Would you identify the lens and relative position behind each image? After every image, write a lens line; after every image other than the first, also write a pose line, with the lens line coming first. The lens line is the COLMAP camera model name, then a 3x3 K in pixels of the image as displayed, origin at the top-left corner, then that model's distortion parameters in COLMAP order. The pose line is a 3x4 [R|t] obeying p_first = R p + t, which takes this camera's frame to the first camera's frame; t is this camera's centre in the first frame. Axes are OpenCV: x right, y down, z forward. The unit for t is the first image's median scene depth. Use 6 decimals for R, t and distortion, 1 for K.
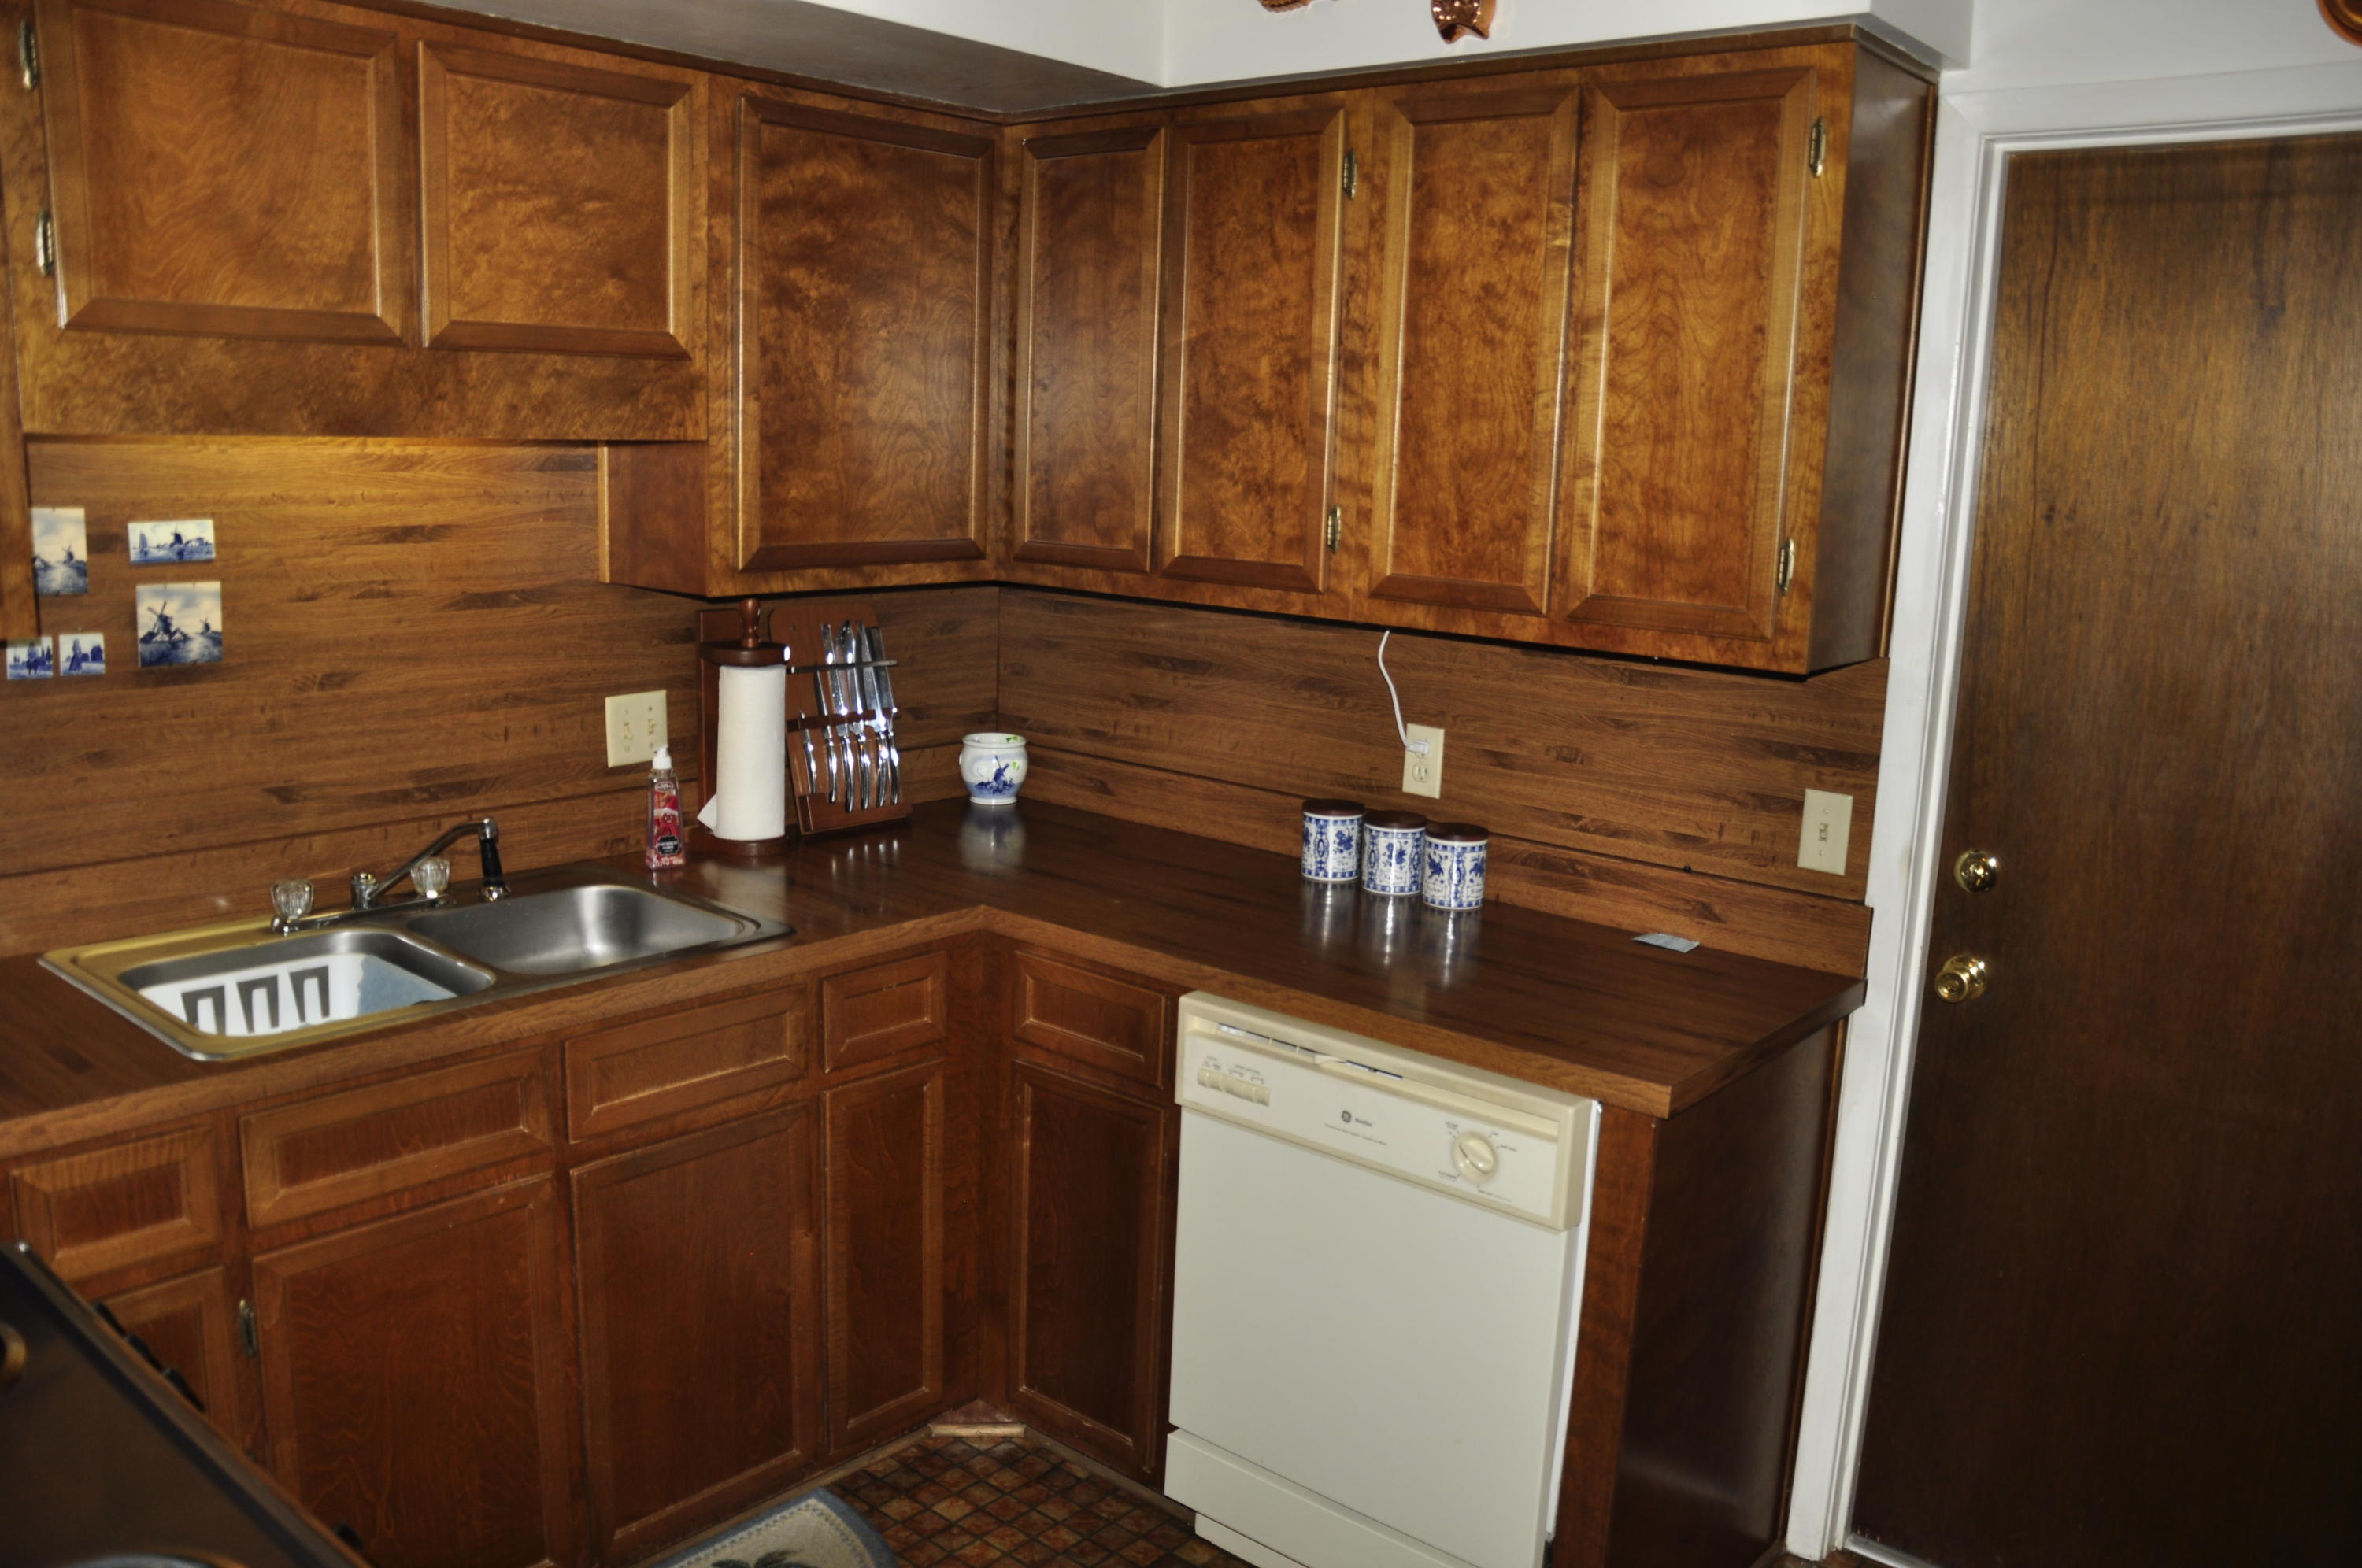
lens RADIAL K [[1851.1, 0, 1202.6], [0, 1851.1, 787.1], [0, 0, 1]] dist [-0.122046, 0.063373]
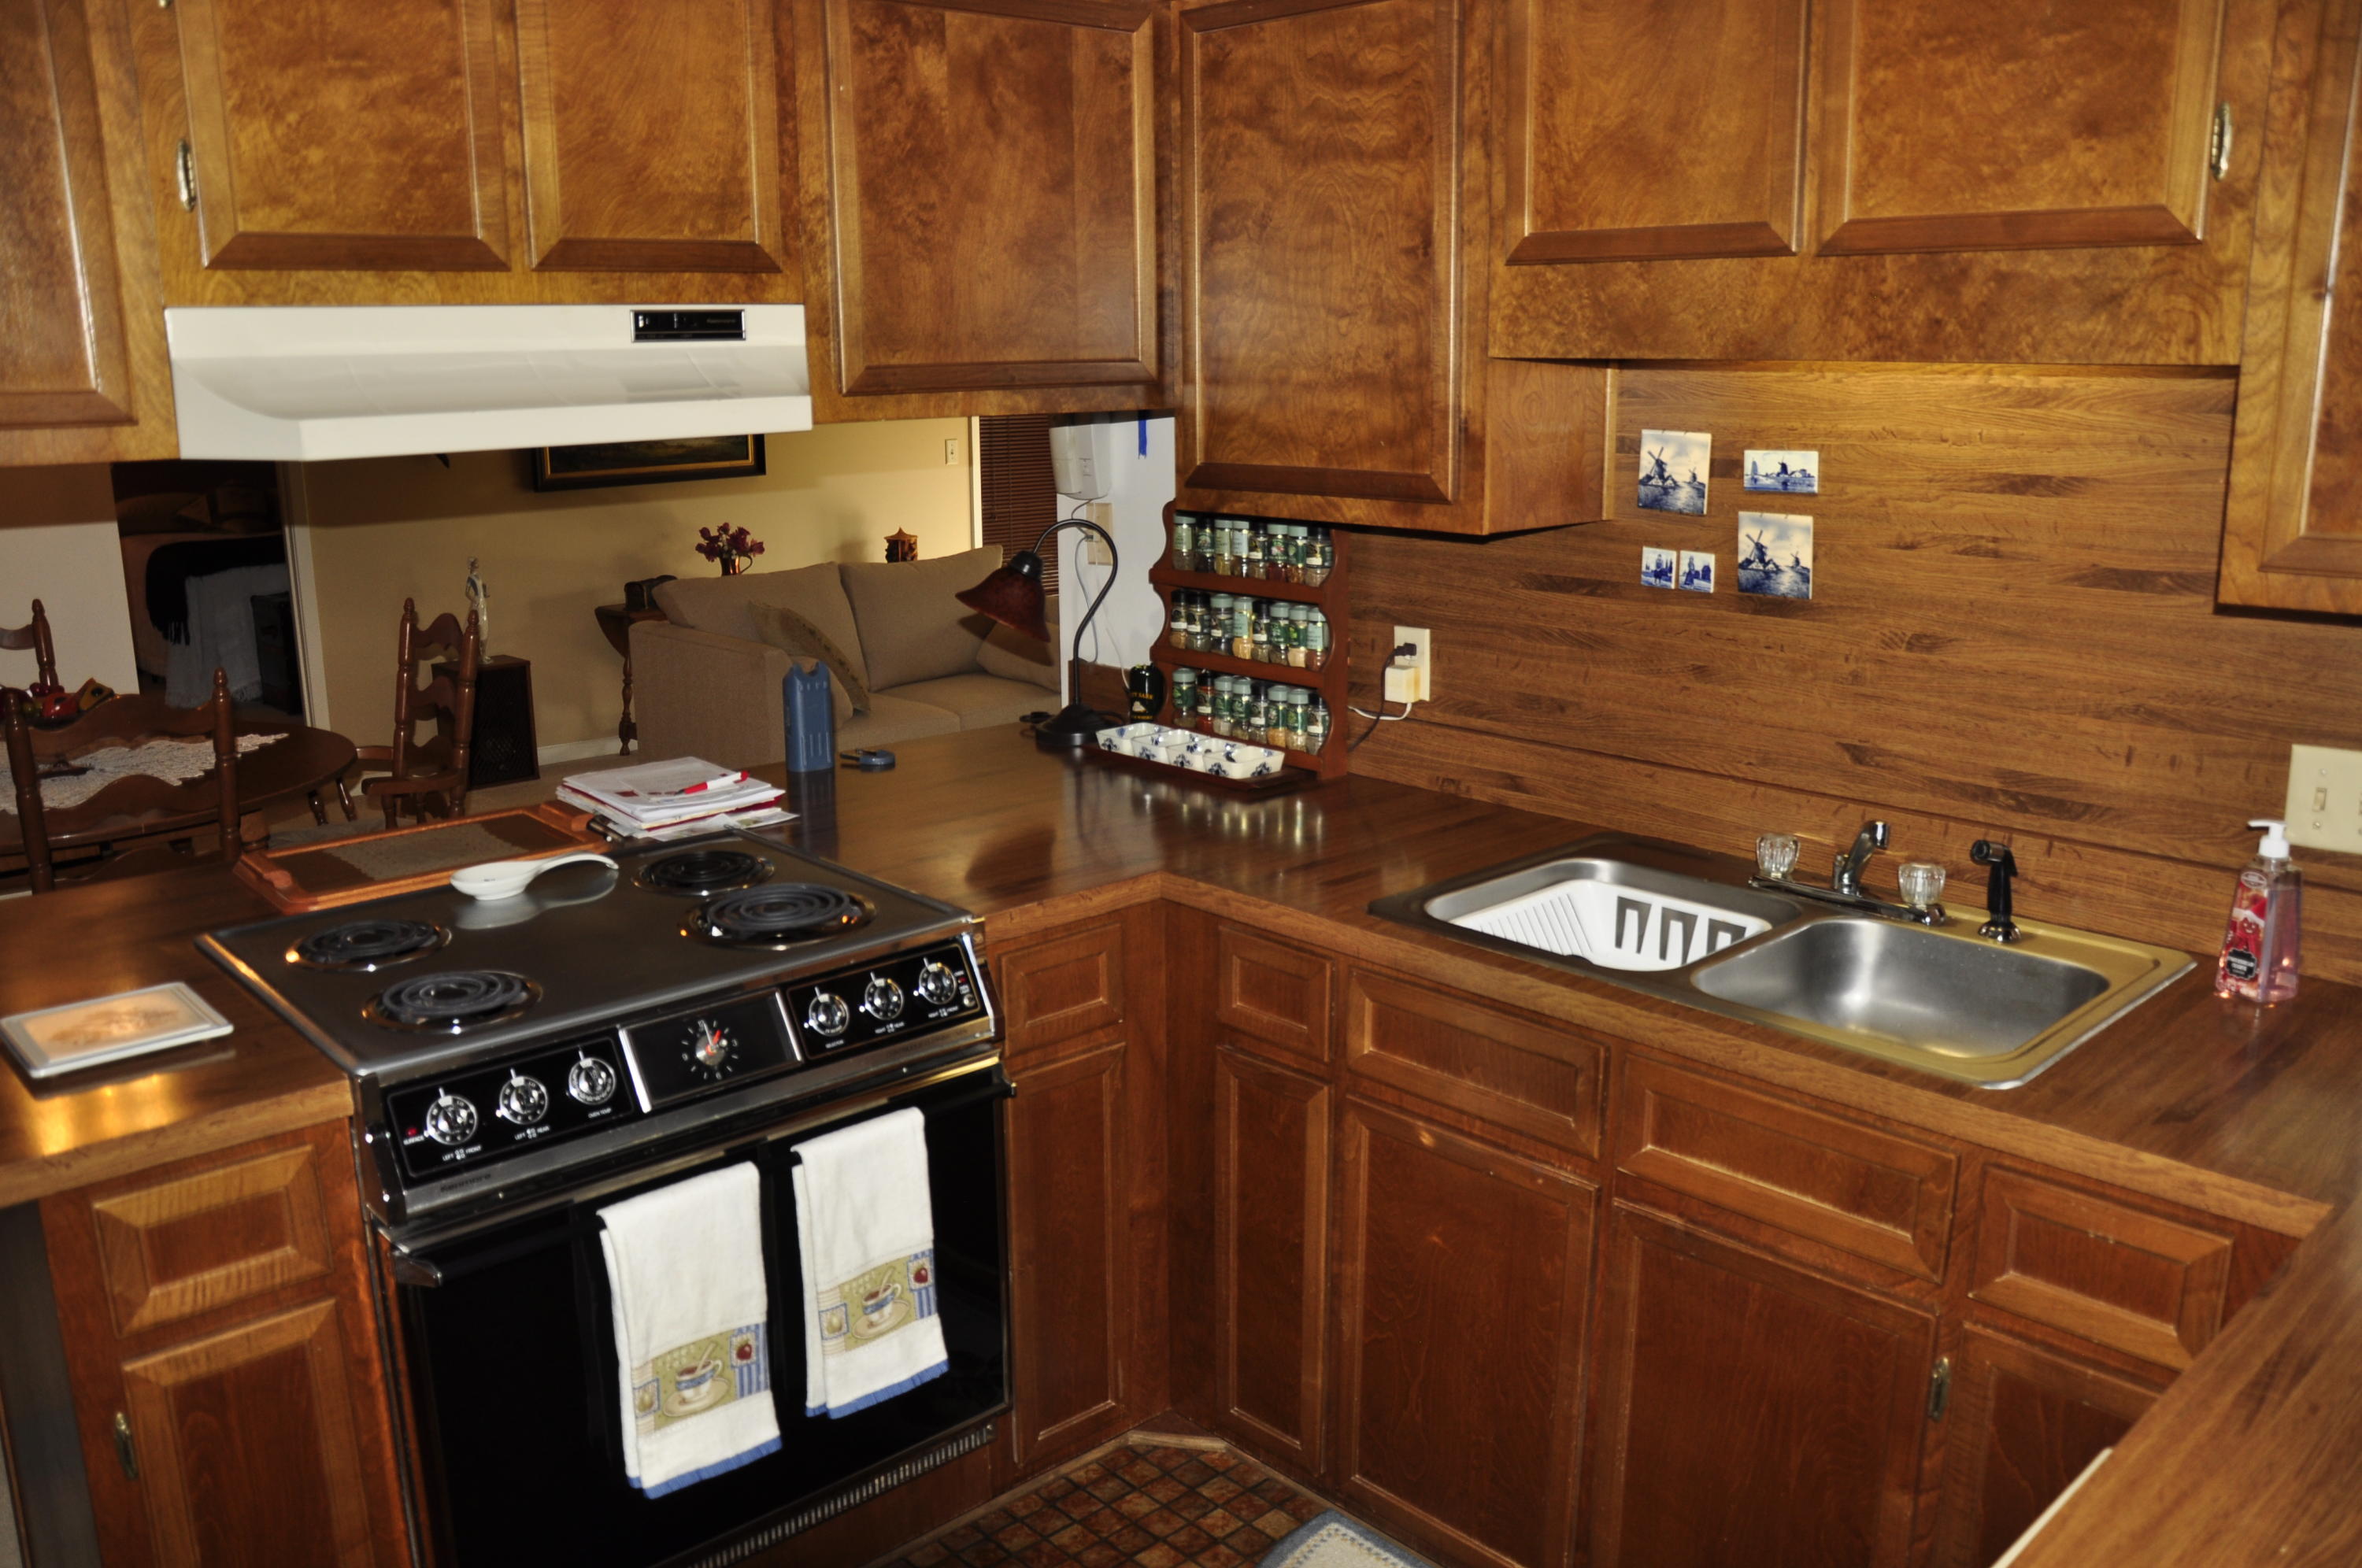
lens RADIAL K [[1851.1, 0, 1199.1], [0, 1851.1, 787.7], [0, 0, 1]] dist [-0.122046, 0.063373]
pose [[-0.114597, 0.189989, -0.975075, 0.447351], [-0.185119, 0.960265, 0.208859, -0.113154], [0.976011, 0.204440, -0.074873, 0.748685]]
